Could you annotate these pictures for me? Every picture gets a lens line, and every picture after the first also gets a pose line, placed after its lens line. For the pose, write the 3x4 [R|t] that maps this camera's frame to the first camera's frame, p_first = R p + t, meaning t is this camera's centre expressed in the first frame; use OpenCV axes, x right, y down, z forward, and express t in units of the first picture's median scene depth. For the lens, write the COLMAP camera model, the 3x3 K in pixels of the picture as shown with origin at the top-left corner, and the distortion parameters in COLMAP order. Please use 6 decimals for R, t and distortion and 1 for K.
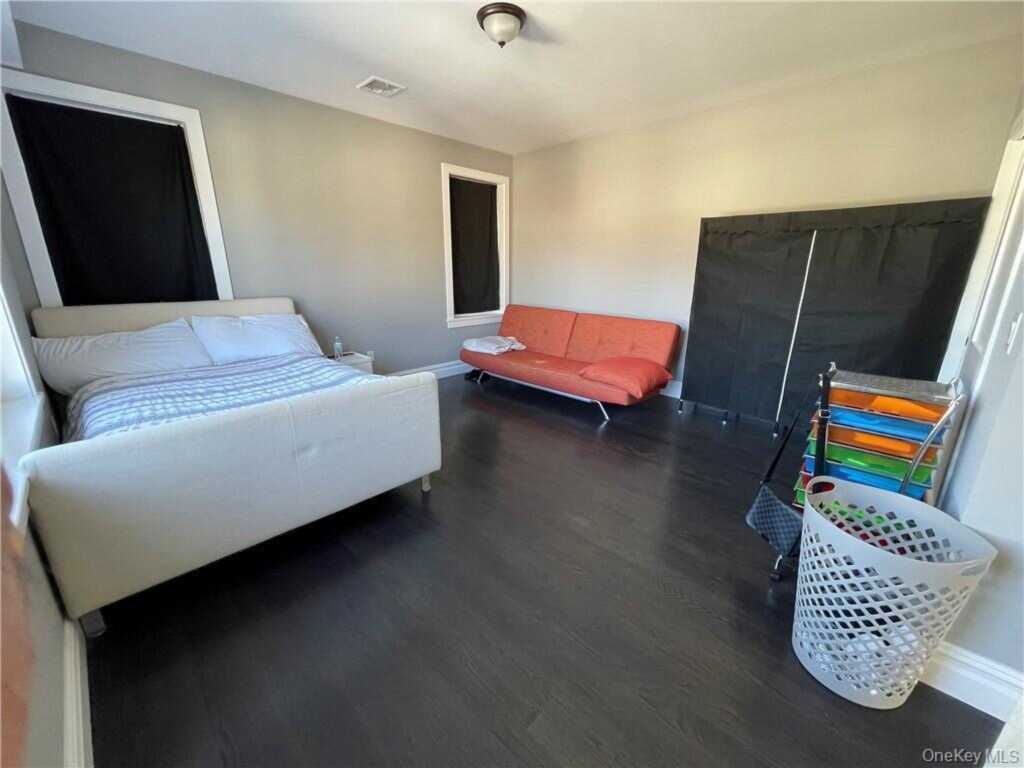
lens RADIAL K [[411.3, 0, 512.0], [0, 411.3, 384.0], [0, 0, 1]] dist [0.001181, 0.000205]
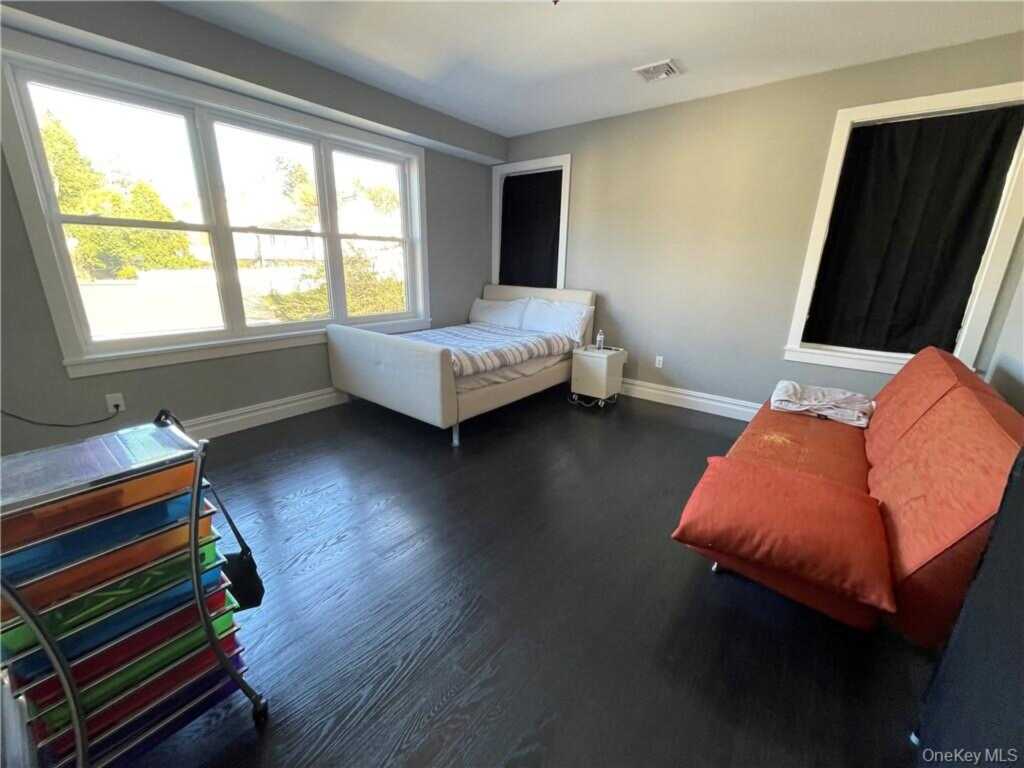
lens RADIAL K [[411.3, 0, 512.0], [0, 411.3, 384.0], [0, 0, 1]] dist [0.001181, 0.000205]
pose [[0.099451, 0.280377, -0.954724, 0.709605], [-0.291606, 0.925567, 0.241438, -0.196759], [0.951355, 0.254392, 0.173808, 0.692416]]
